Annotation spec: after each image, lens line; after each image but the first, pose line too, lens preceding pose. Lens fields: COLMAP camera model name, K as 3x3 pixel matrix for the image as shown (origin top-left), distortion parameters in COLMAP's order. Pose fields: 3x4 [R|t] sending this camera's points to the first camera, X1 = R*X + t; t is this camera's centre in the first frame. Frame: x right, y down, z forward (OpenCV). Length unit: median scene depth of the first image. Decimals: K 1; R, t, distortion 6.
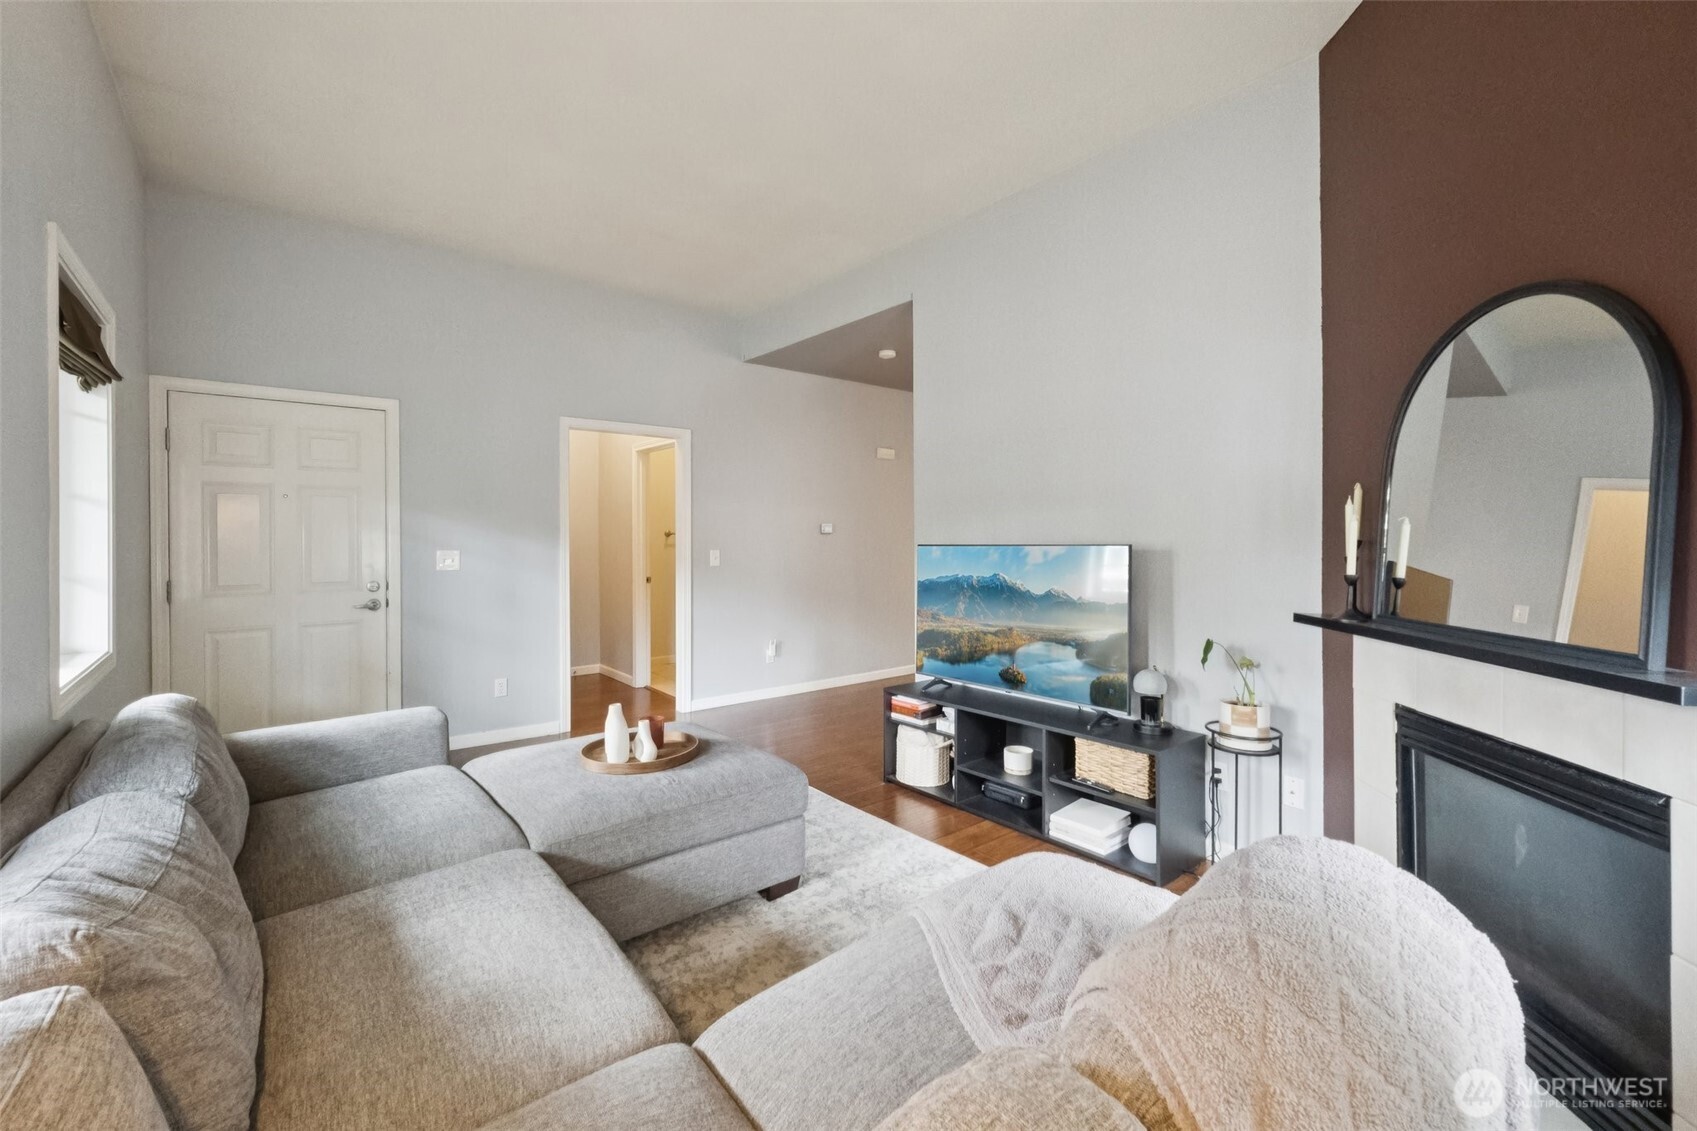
lens RADIAL K [[710.7, 0, 839.0], [0, 710.7, 547.6], [0, 0, 1]] dist [-0.002194, 0.000014]
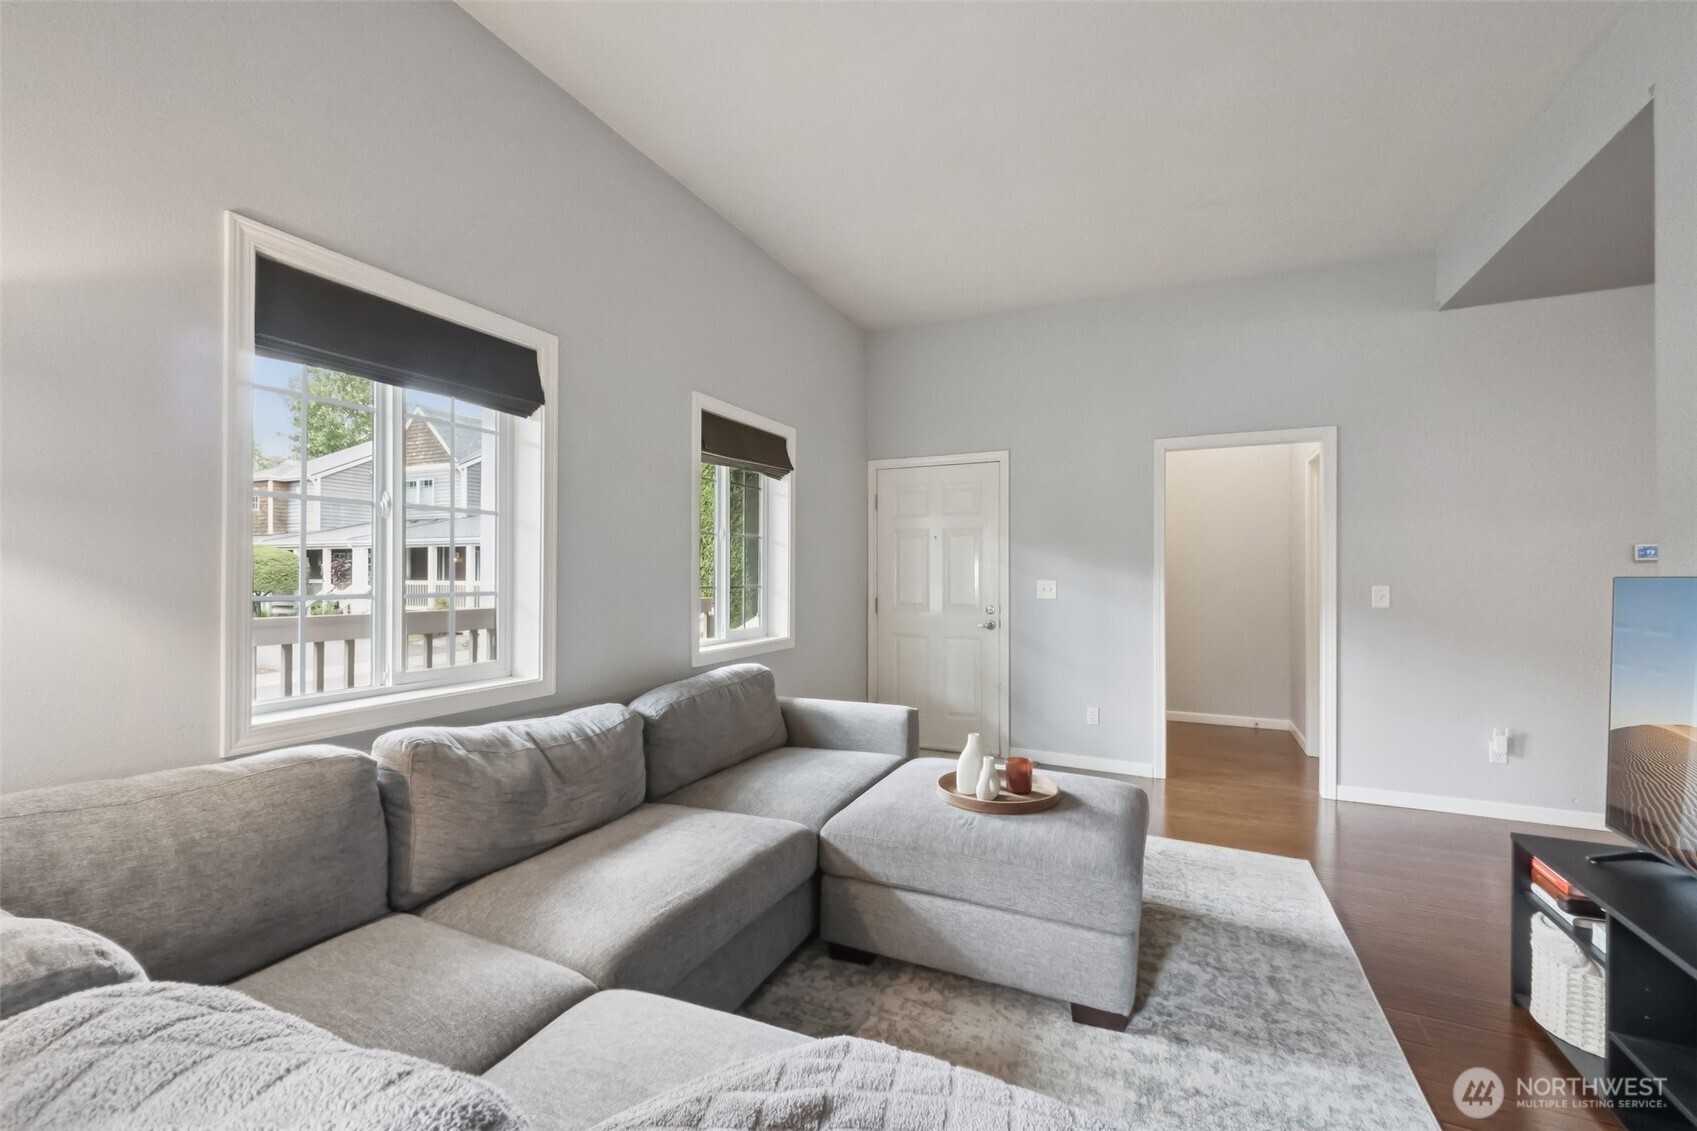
lens RADIAL K [[710.7, 0, 846.2], [0, 710.7, 568.5], [0, 0, 1]] dist [-0.002194, 0.000014]
pose [[0.433548, -0.003079, -0.901125, 0.333189], [-0.014779, 0.999835, -0.010527, 0.001974], [0.901009, 0.017882, 0.433431, 0.272237]]
